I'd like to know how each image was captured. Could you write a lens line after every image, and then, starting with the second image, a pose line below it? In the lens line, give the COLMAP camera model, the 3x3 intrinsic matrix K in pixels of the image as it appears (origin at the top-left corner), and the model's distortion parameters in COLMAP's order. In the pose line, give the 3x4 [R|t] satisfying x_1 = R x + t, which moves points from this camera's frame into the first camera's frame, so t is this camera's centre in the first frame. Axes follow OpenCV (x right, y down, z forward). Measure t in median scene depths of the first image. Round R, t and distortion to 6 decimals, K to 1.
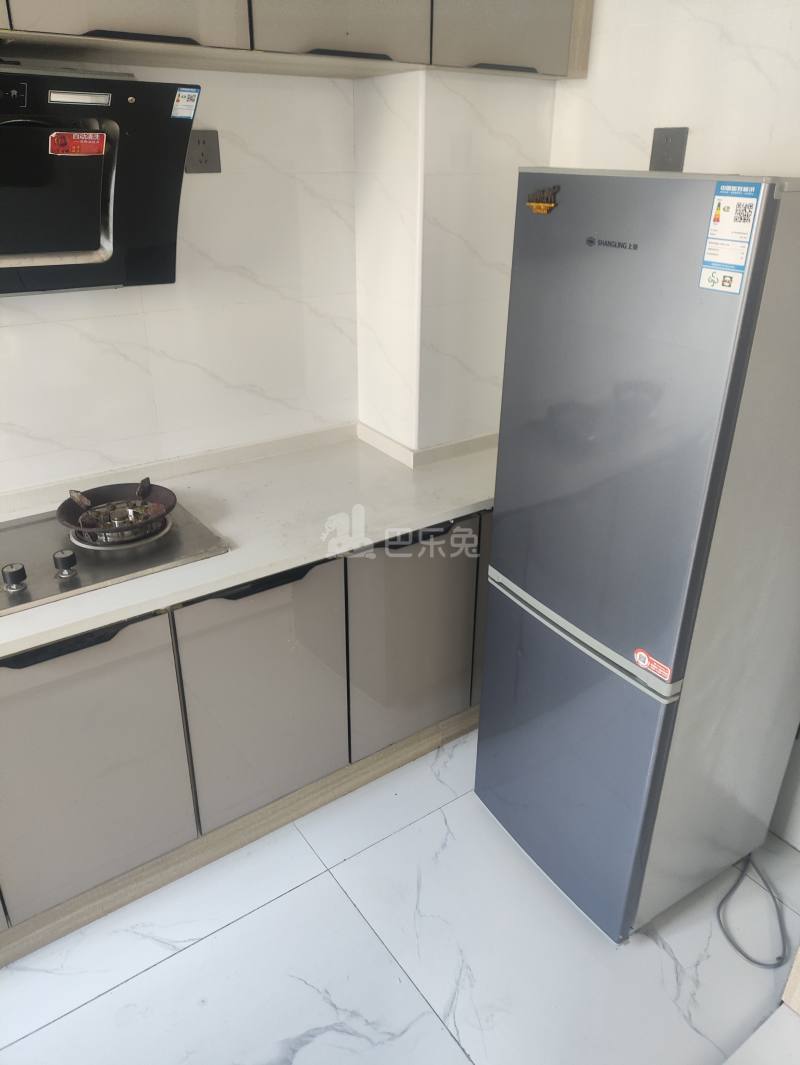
lens RADIAL K [[784.4, 0, 400.0], [0, 784.4, 532.5], [0, 0, 1]] dist [0.047099, -0.051862]
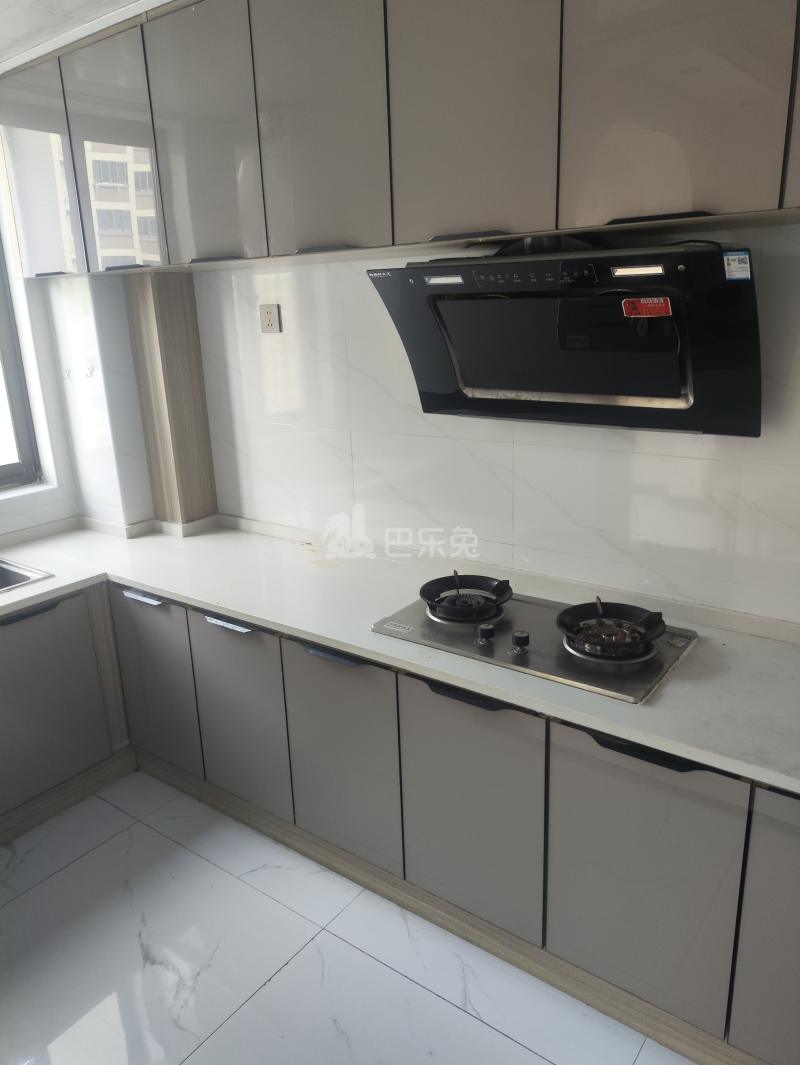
lens RADIAL K [[776.3, 0, 400.0], [0, 776.3, 532.5], [0, 0, 1]] dist [-0.029502, 0.003726]
pose [[0.286402, 0.246622, -0.925825, 0.531478], [-0.379680, 0.916406, 0.126660, -0.180197], [0.879669, 0.315241, 0.356098, 0.356469]]
